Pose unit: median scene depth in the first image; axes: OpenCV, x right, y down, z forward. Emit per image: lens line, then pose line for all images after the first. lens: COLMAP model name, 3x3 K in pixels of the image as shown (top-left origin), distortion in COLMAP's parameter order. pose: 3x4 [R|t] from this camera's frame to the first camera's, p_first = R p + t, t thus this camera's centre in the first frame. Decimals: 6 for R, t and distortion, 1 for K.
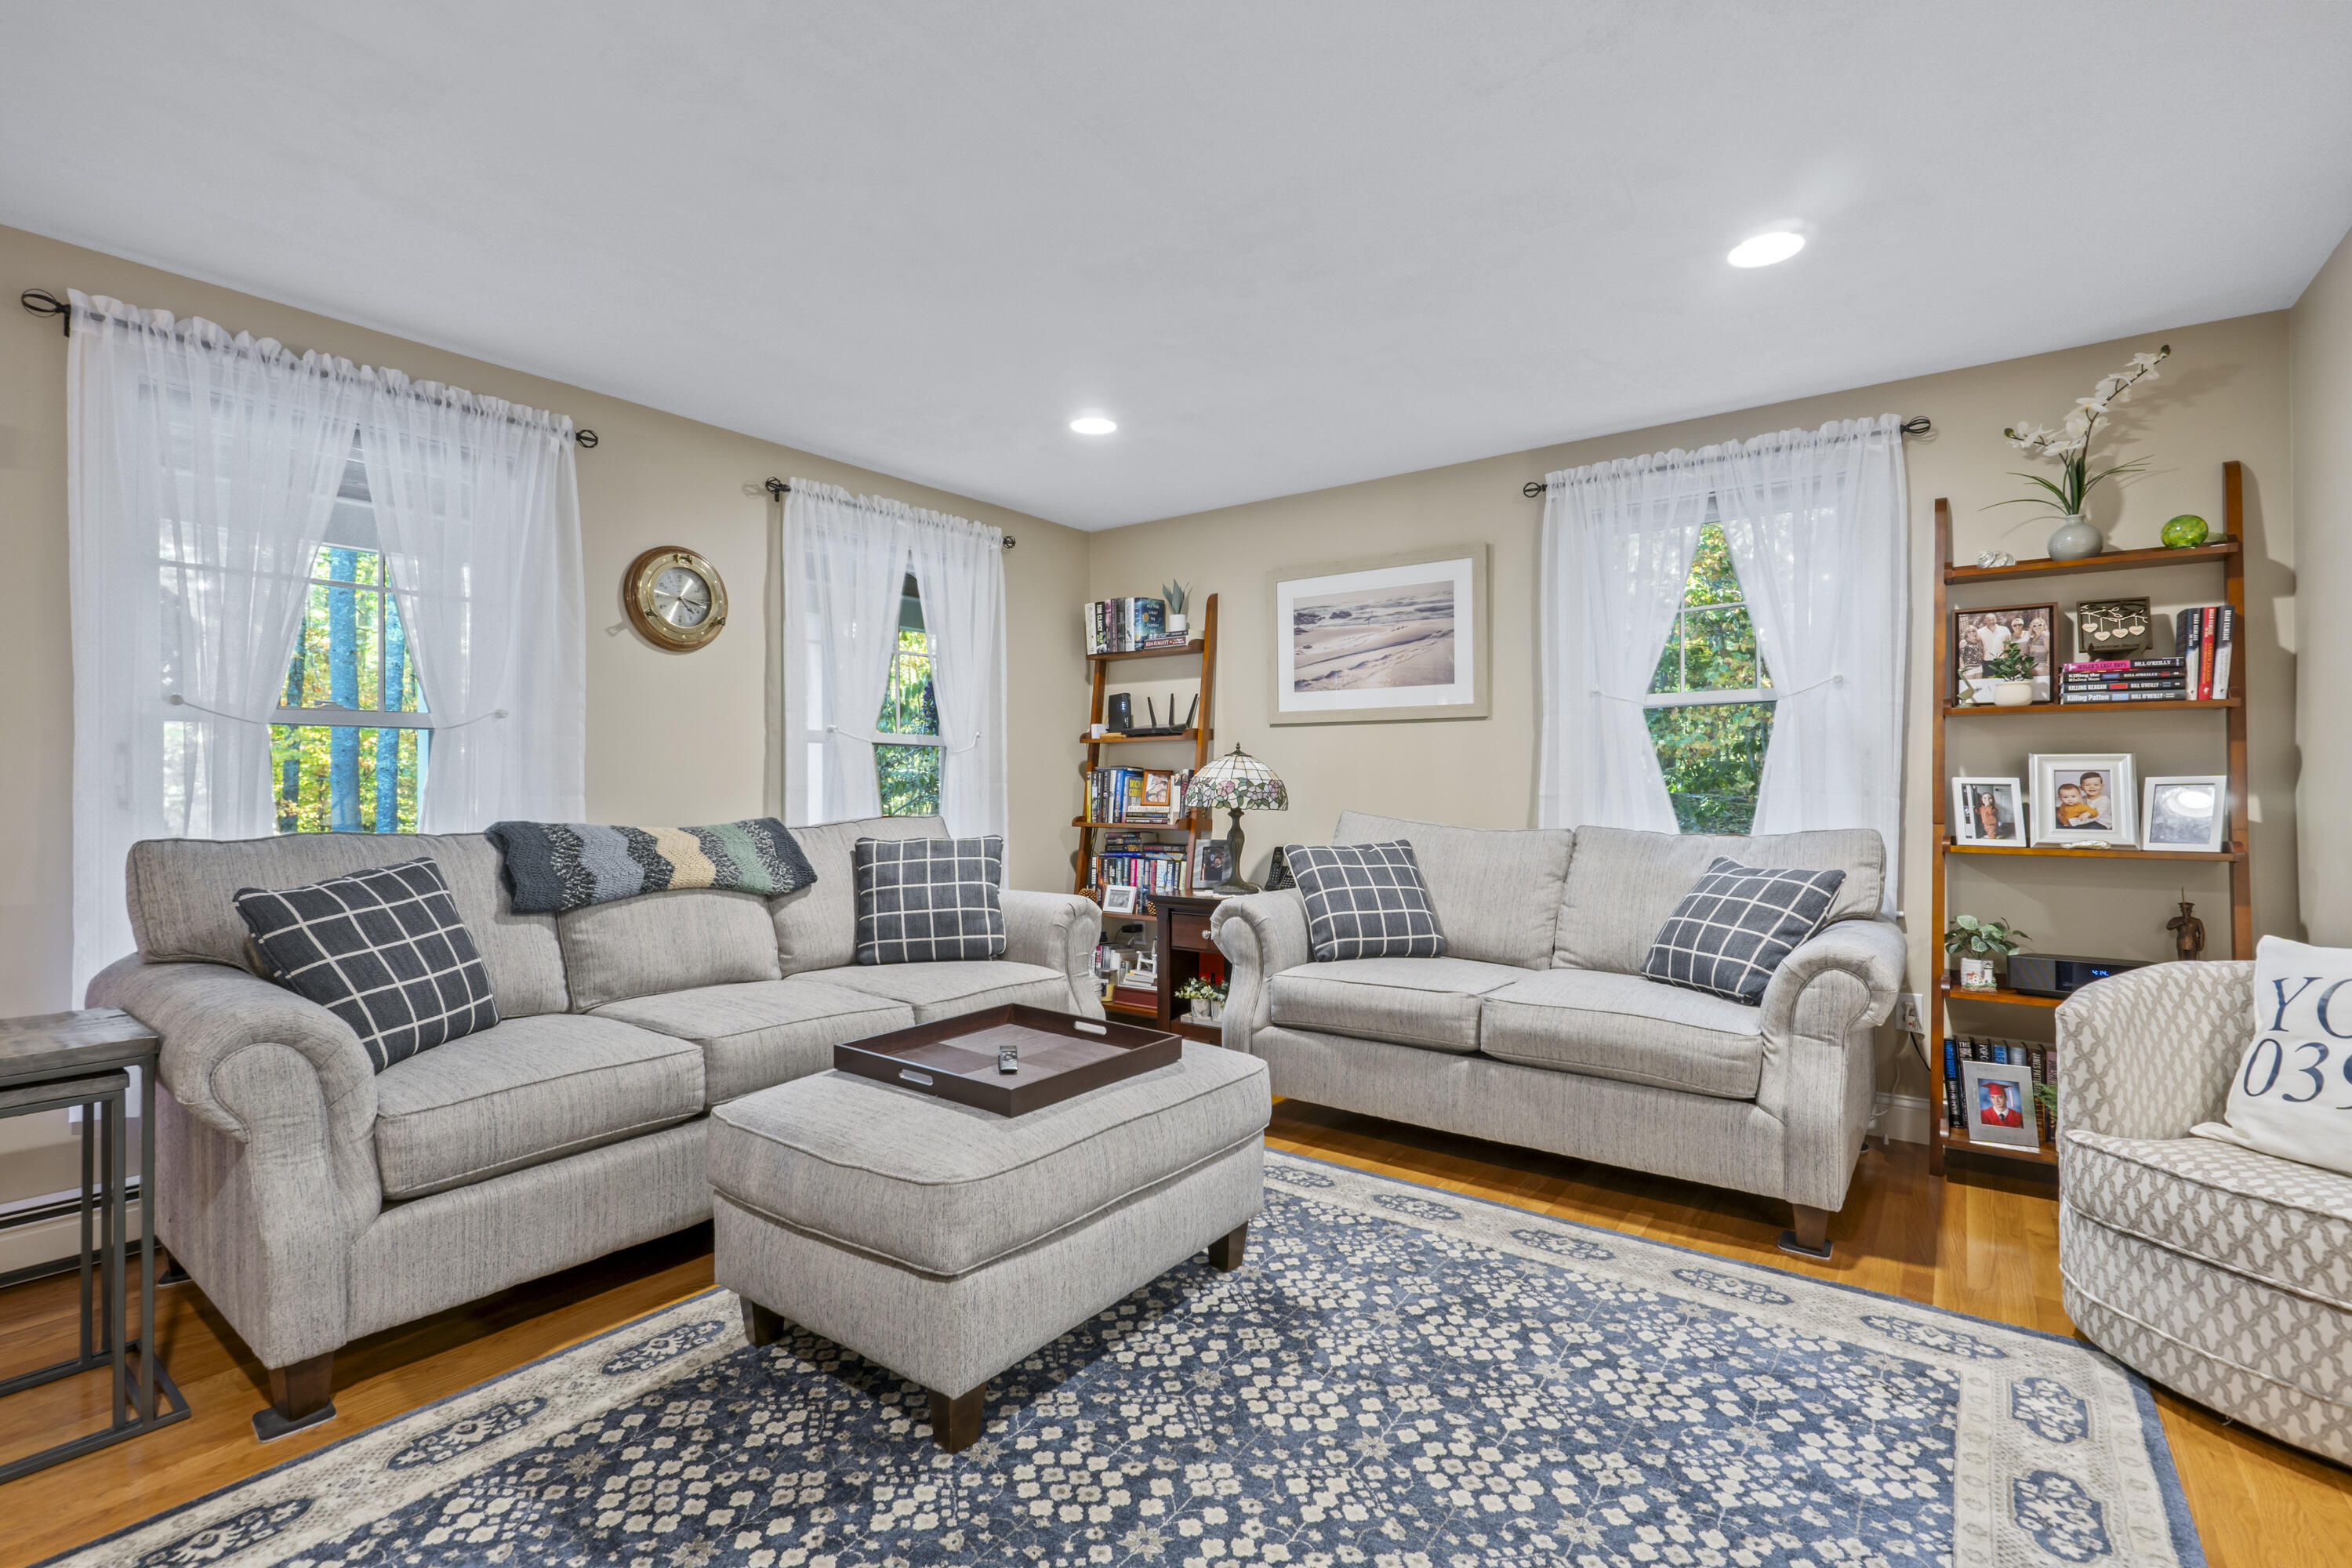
lens RADIAL K [[1050.4, 0, 1179.4], [0, 1050.4, 789.4], [0, 0, 1]] dist [-0.005099, -0.002025]
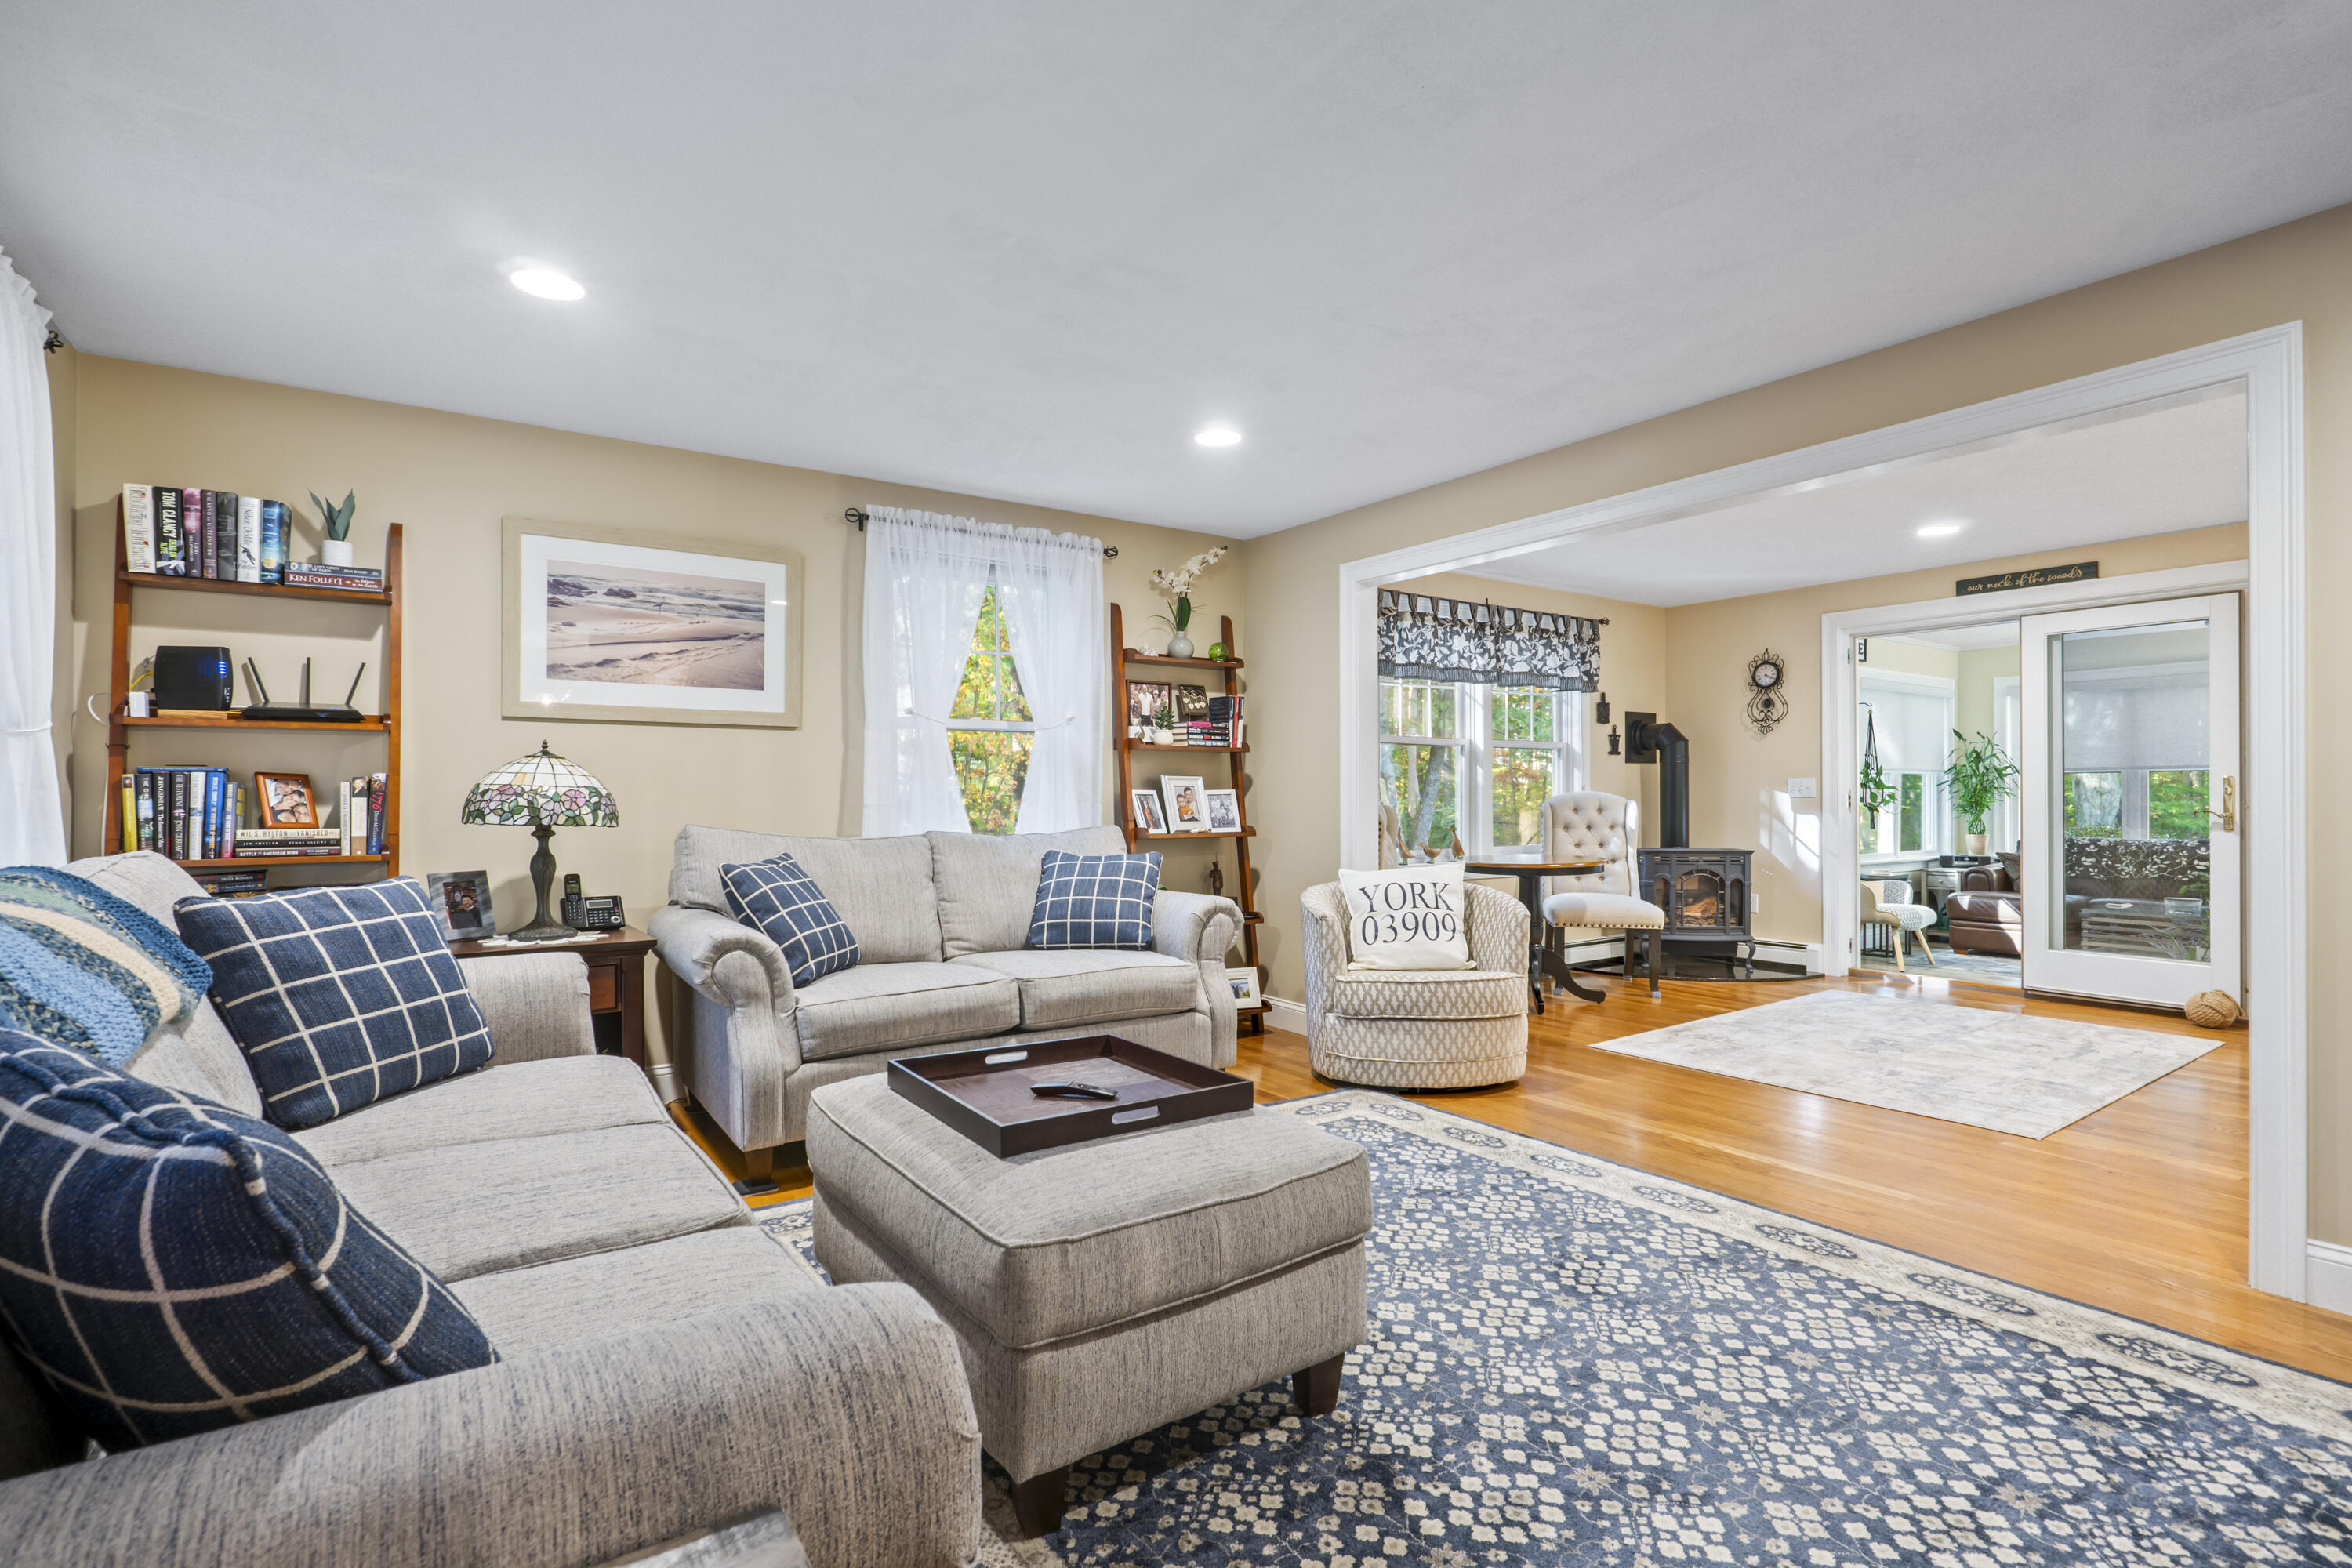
lens RADIAL K [[1088.7, 0, 1153.3], [0, 1088.7, 797.1], [0, 0, 1]] dist [-0.007211, -0.000691]
pose [[0.337570, -0.000920, 0.941300, -0.745388], [0.007749, 0.999968, -0.001802, 0.001962], [-0.941268, 0.007902, 0.337567, 0.442988]]
